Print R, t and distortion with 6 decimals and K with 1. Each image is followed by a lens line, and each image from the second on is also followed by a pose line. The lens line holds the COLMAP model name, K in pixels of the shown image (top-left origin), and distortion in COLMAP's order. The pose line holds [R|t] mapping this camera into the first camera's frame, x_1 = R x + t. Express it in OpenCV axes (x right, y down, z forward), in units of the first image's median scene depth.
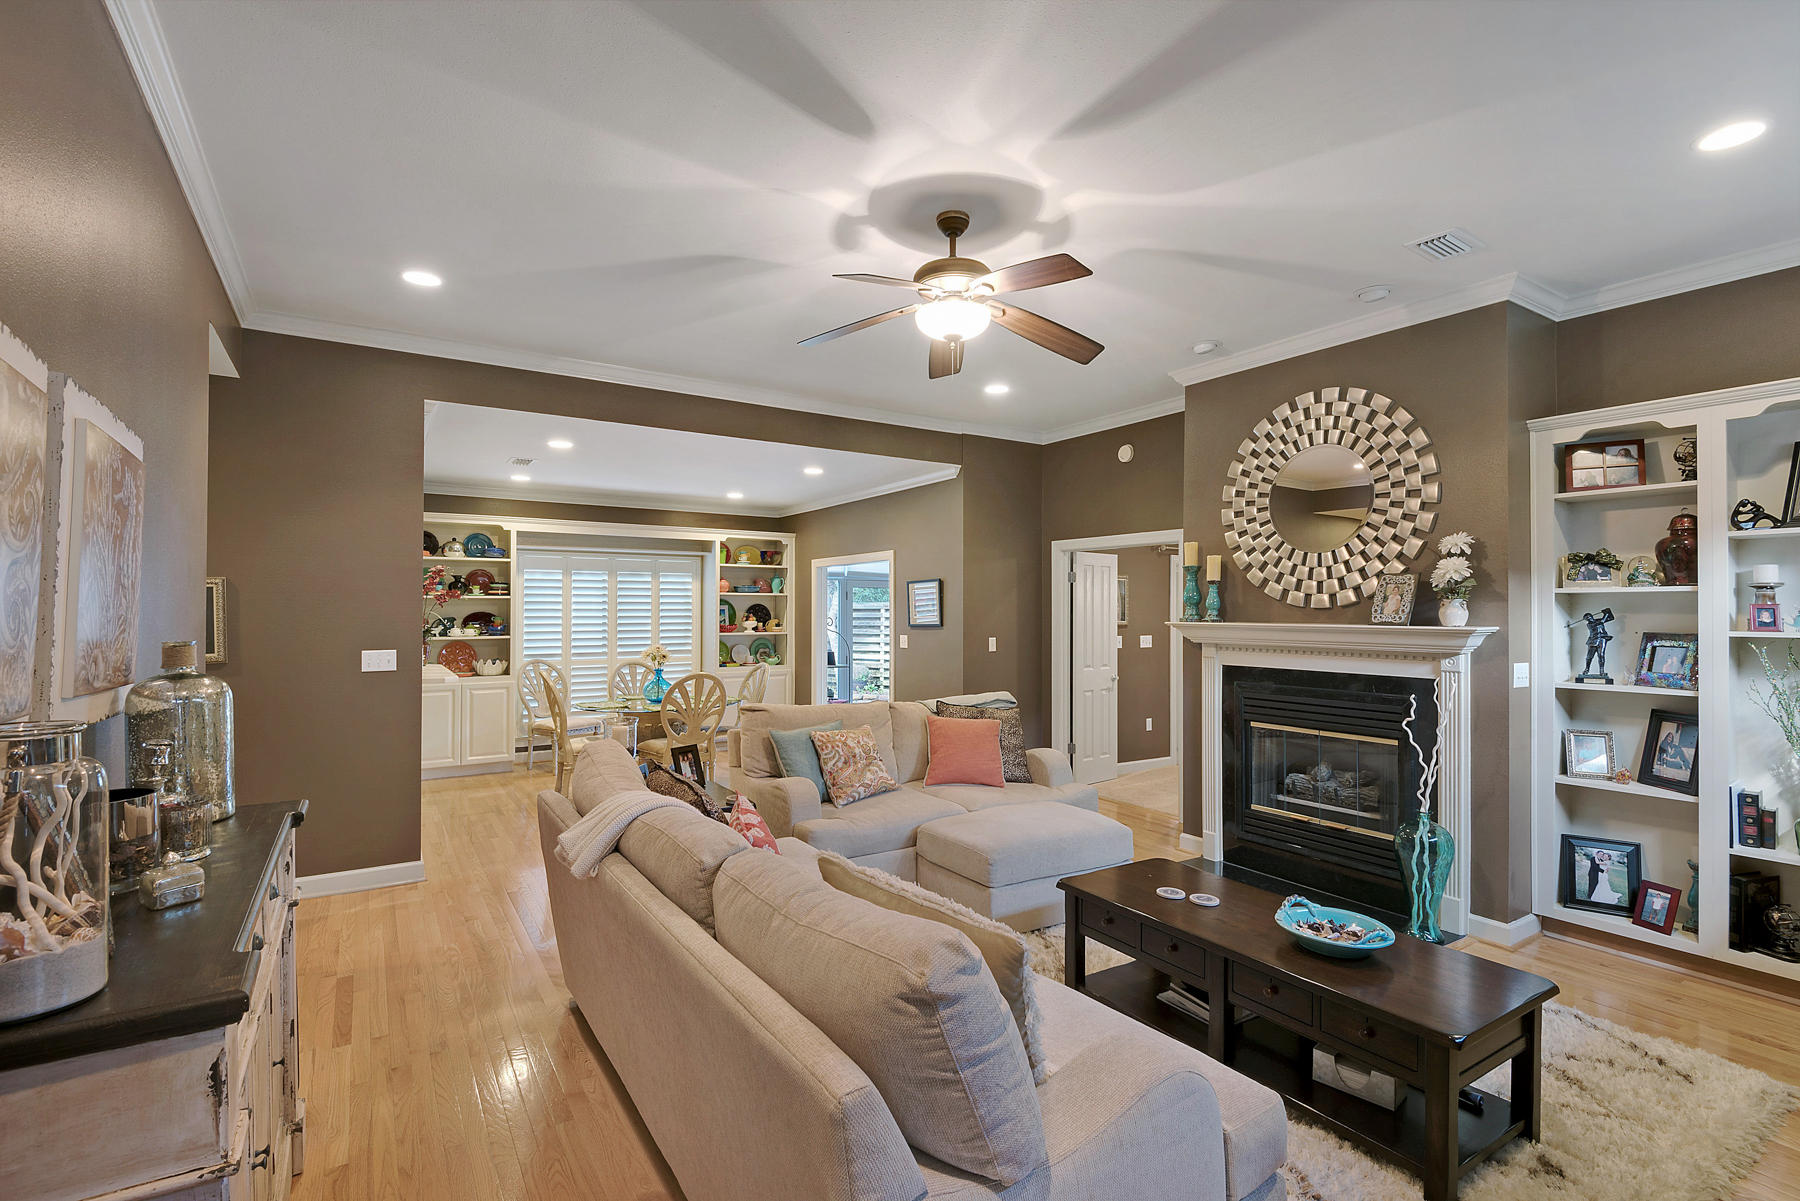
lens RADIAL K [[829.0, 0, 896.8], [0, 829.0, 601.6], [0, 0, 1]] dist [0.032978, -0.029207]
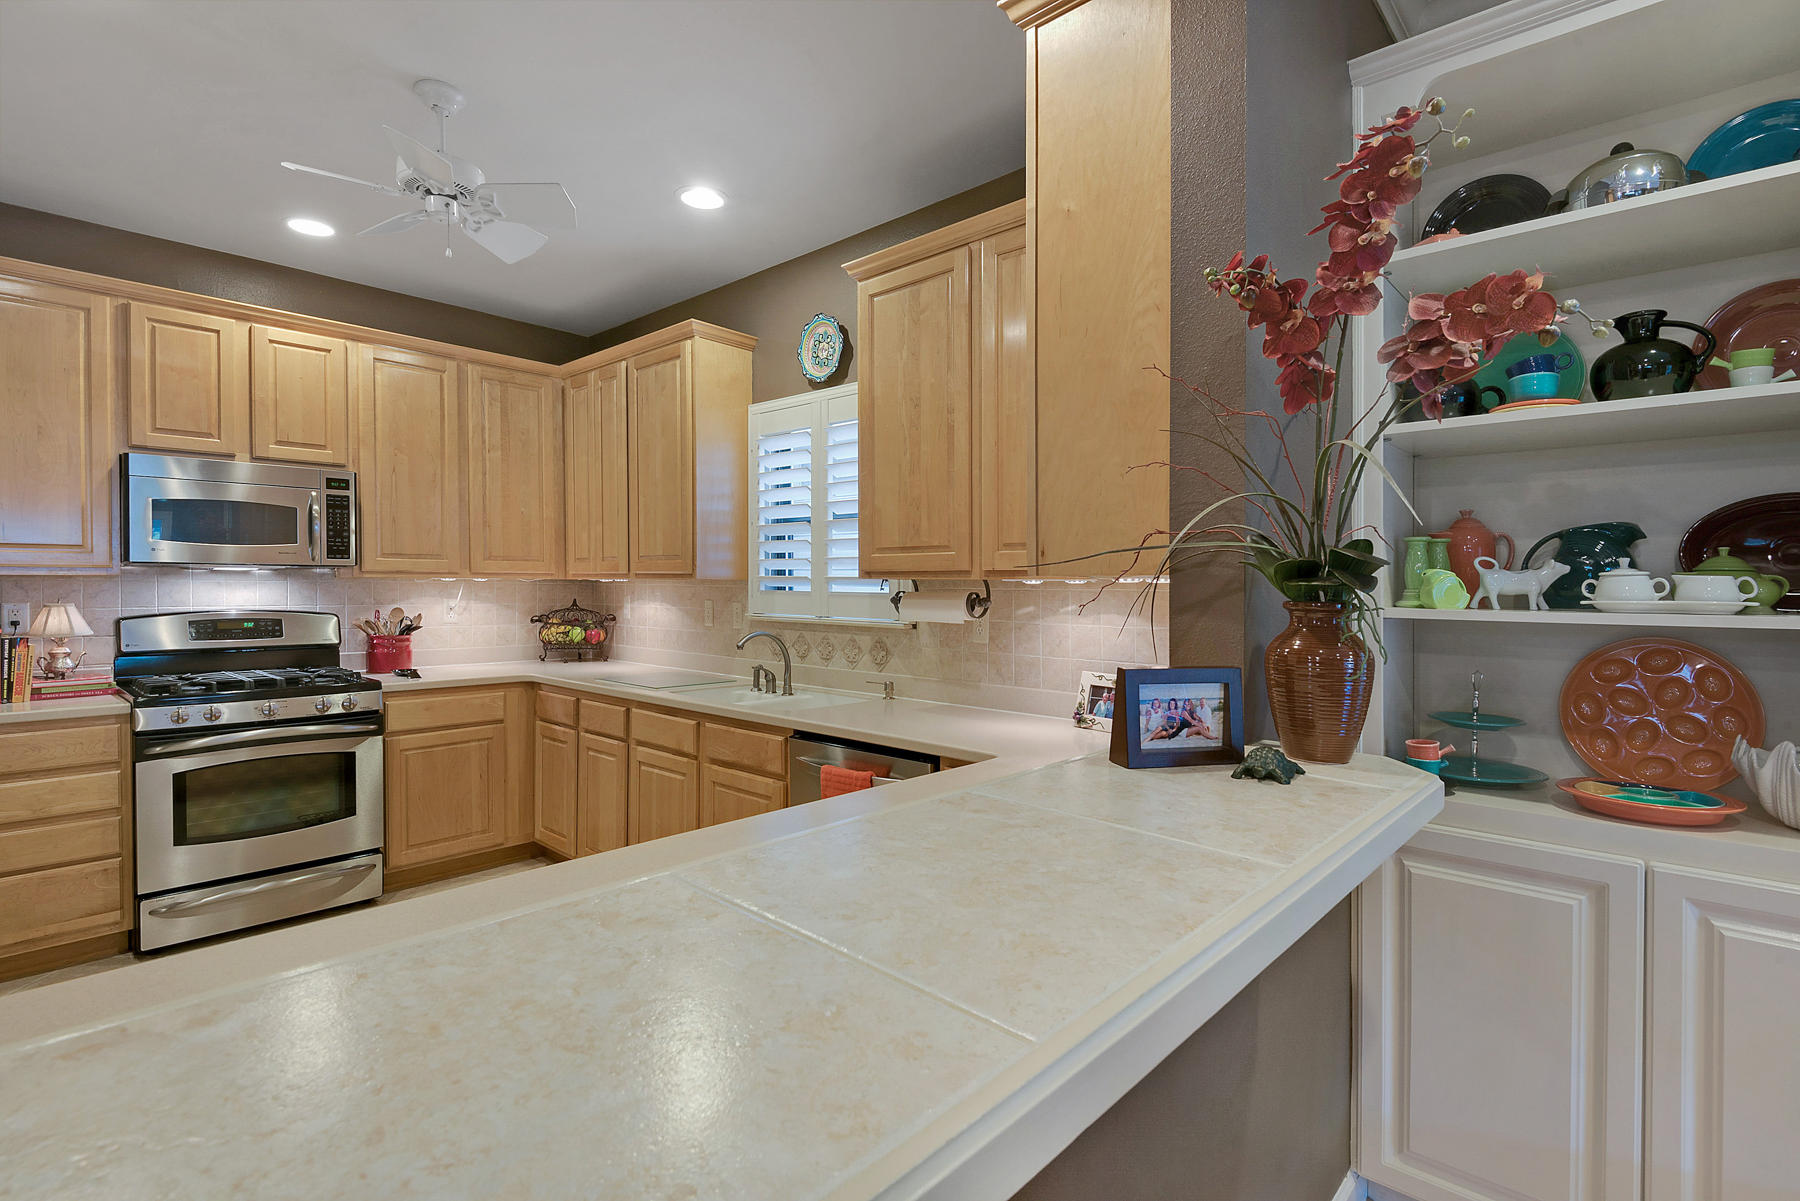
lens RADIAL K [[851.0, 0, 903.8], [0, 851.0, 576.7], [0, 0, 1]] dist [0.022955, -0.018554]
pose [[0.266491, -0.004623, -0.963826, -0.633356], [0.002894, 0.999988, -0.003996, 0.056866], [0.963833, -0.001725, 0.266501, 1.308845]]
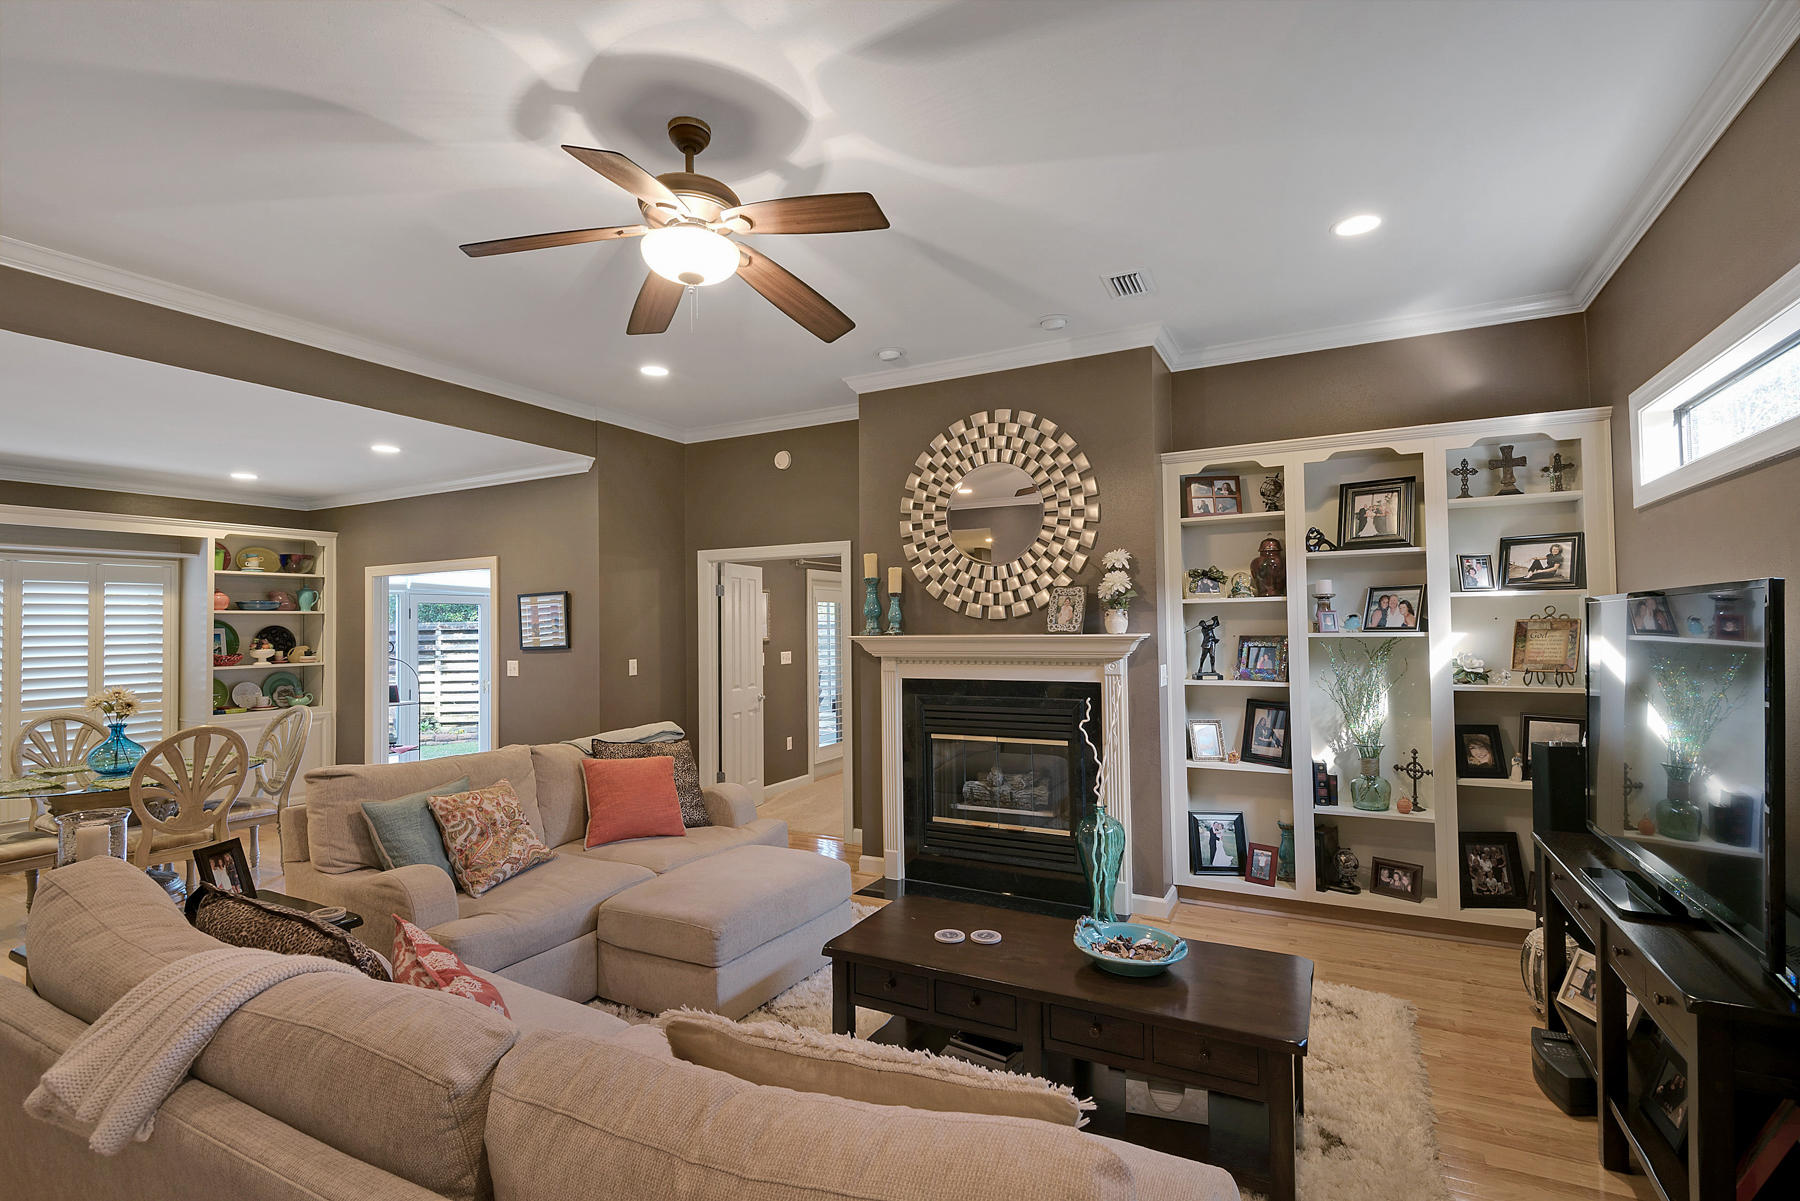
lens RADIAL K [[829.0, 0, 896.8], [0, 829.0, 601.6], [0, 0, 1]] dist [0.032978, -0.029207]
pose [[0.870028, -0.001015, 0.493001, -0.110665], [0.011670, 0.999760, -0.018536, 0.003483], [-0.492864, 0.021880, 0.869831, 0.162779]]
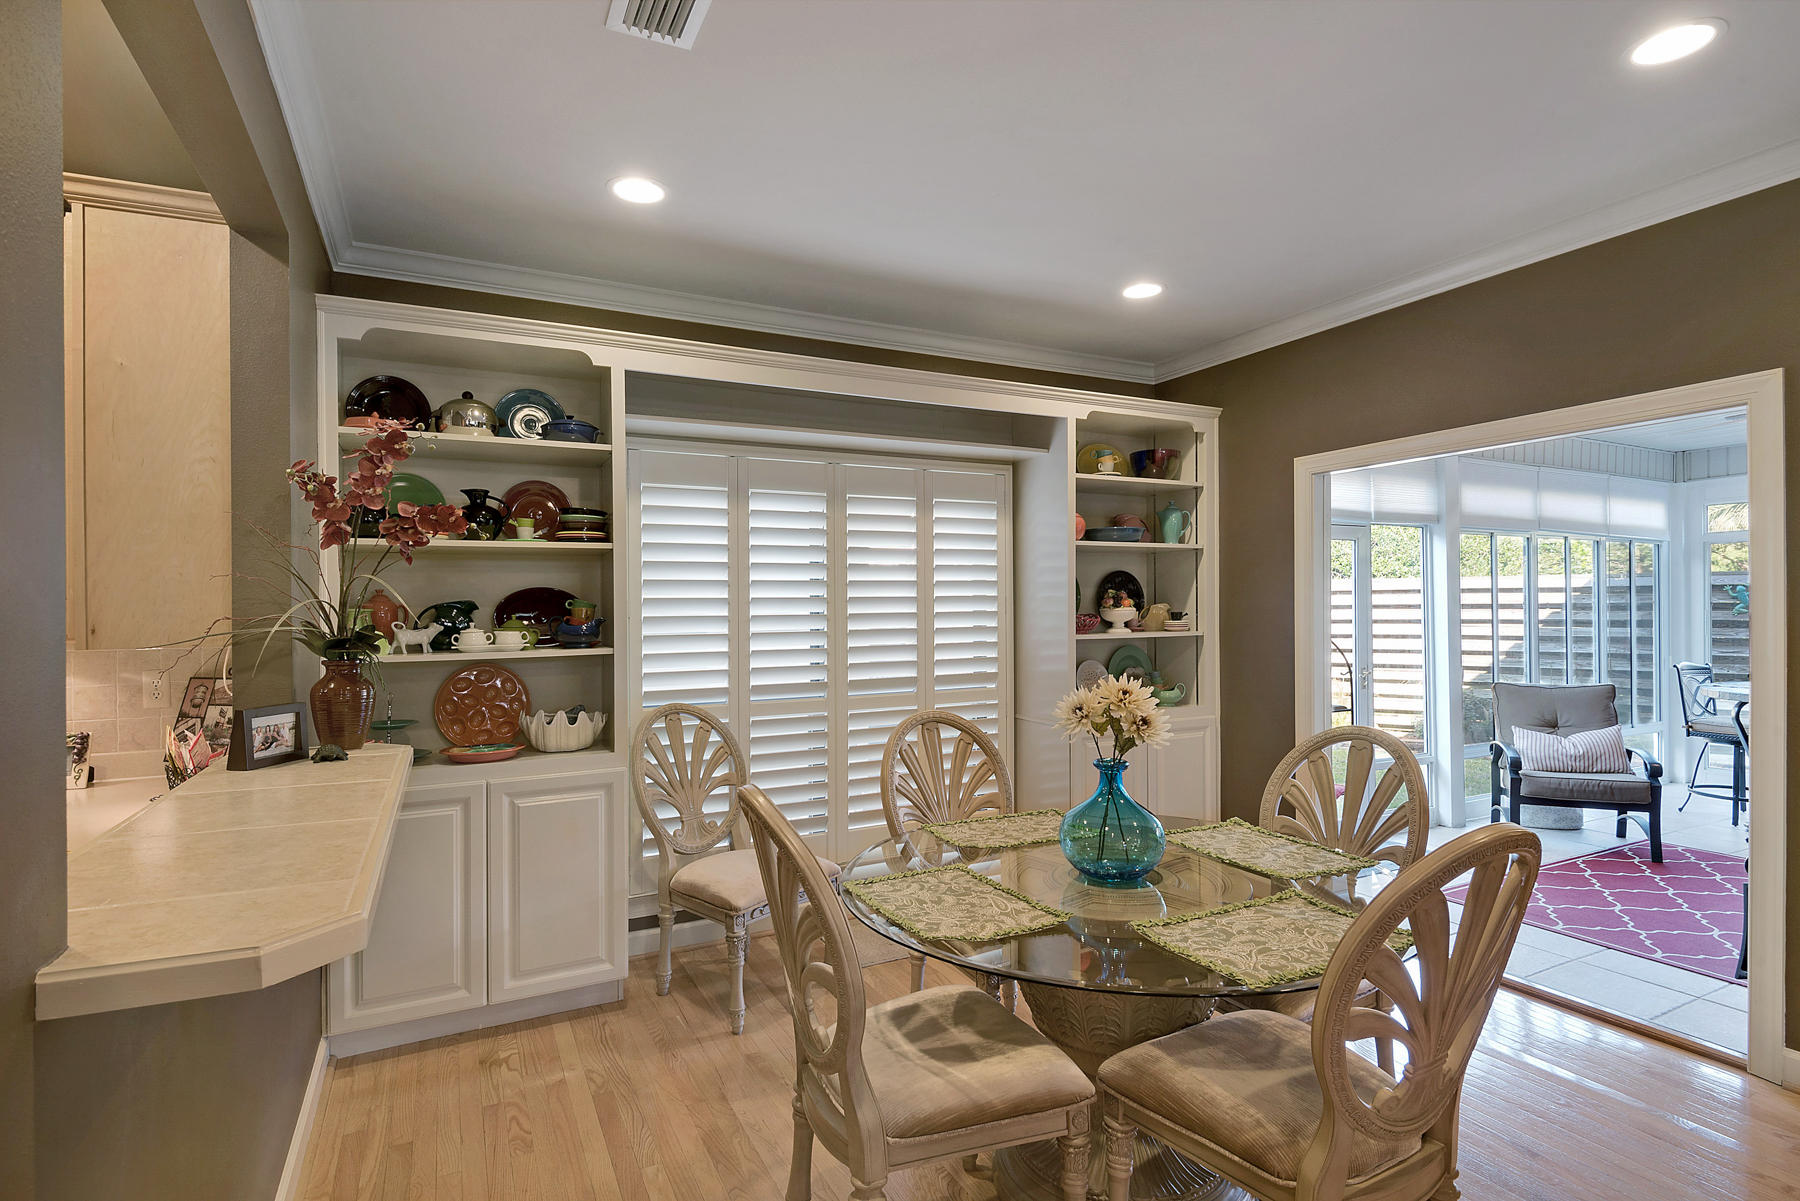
lens RADIAL K [[886.8, 0, 900.0], [0, 886.8, 600.5], [0, 0, 1]] dist [0.006173, 0.000046]
pose [[0.995206, -0.012864, -0.096956, -0.507533], [0.013245, 0.999907, 0.003284, 0.034359], [0.096904, -0.004552, 0.995283, 1.053932]]
